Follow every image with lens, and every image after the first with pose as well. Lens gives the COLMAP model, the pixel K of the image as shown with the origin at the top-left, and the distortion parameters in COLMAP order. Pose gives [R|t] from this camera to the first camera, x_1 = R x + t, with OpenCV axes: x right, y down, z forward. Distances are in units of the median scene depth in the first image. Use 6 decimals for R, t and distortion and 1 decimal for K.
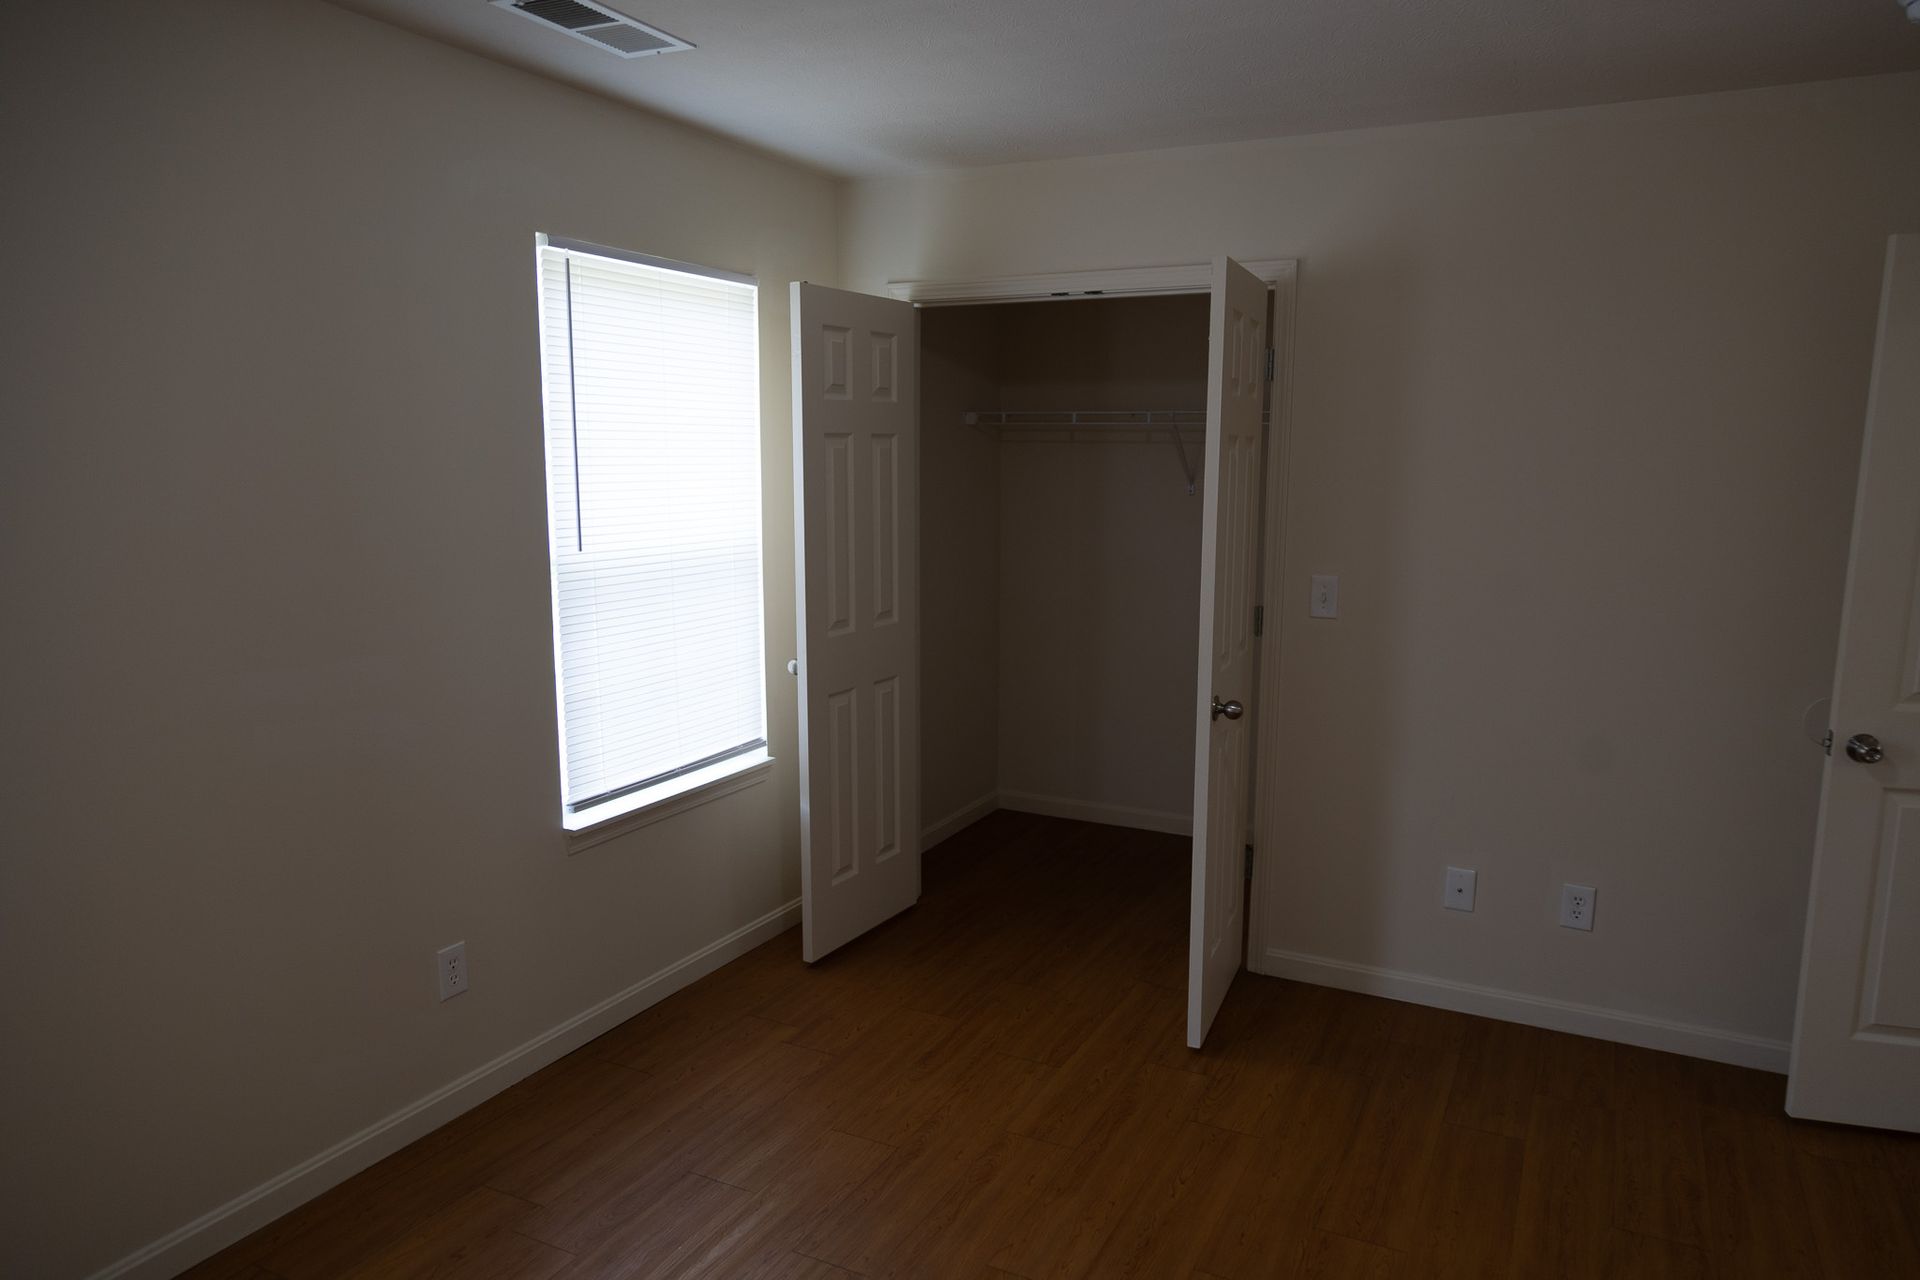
lens RADIAL K [[1275.8, 0, 980.6], [0, 1275.8, 658.7], [0, 0, 1]] dist [0.003788, -0.001421]
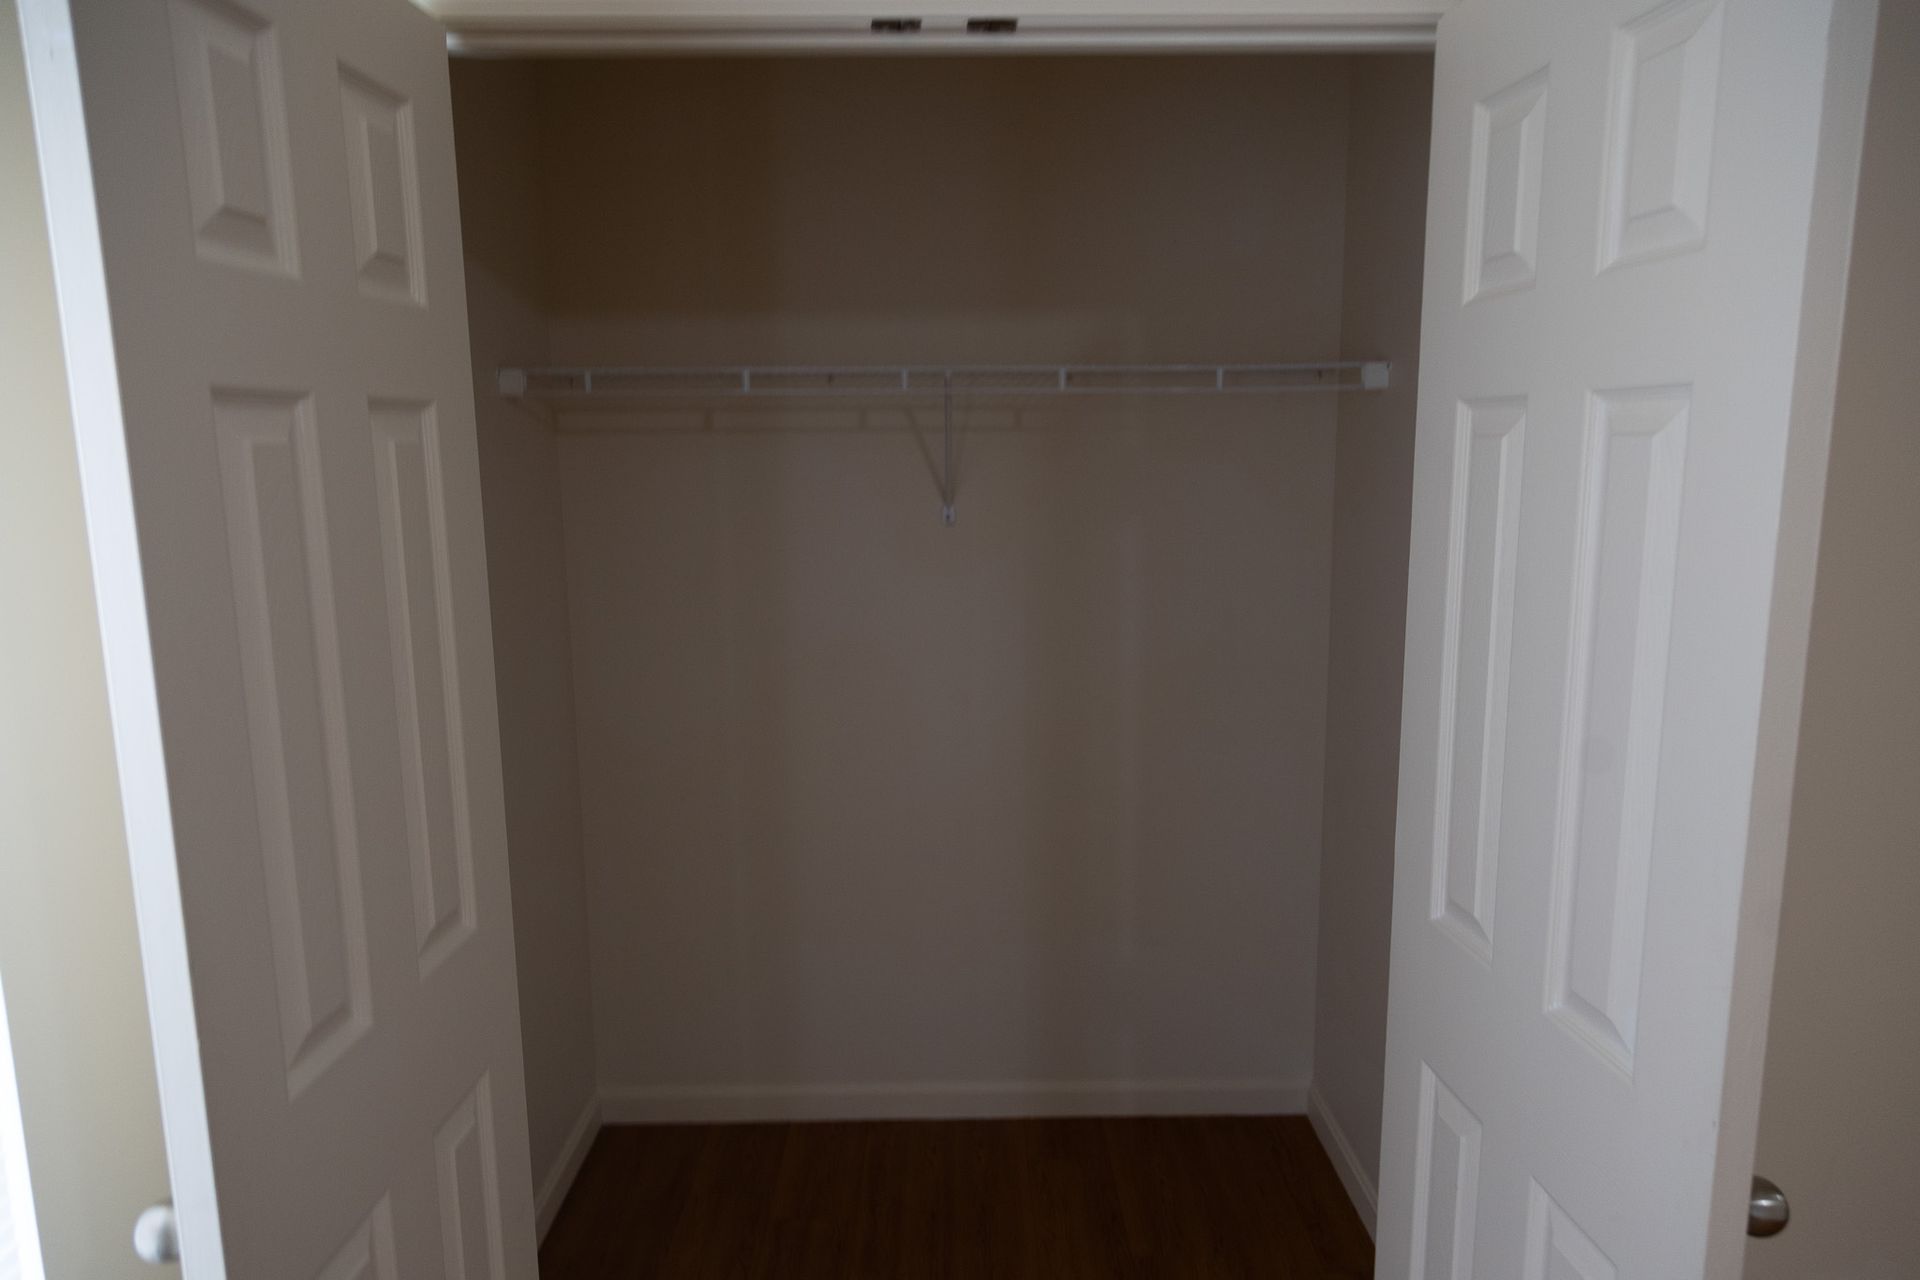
lens RADIAL K [[1275.8, 0, 980.6], [0, 1275.8, 658.7], [0, 0, 1]] dist [0.003788, -0.001421]
pose [[0.886890, -0.091221, 0.452885, -0.097533], [0.091585, 0.995572, 0.021179, -0.101750], [-0.452812, 0.022694, 0.891317, 0.635597]]
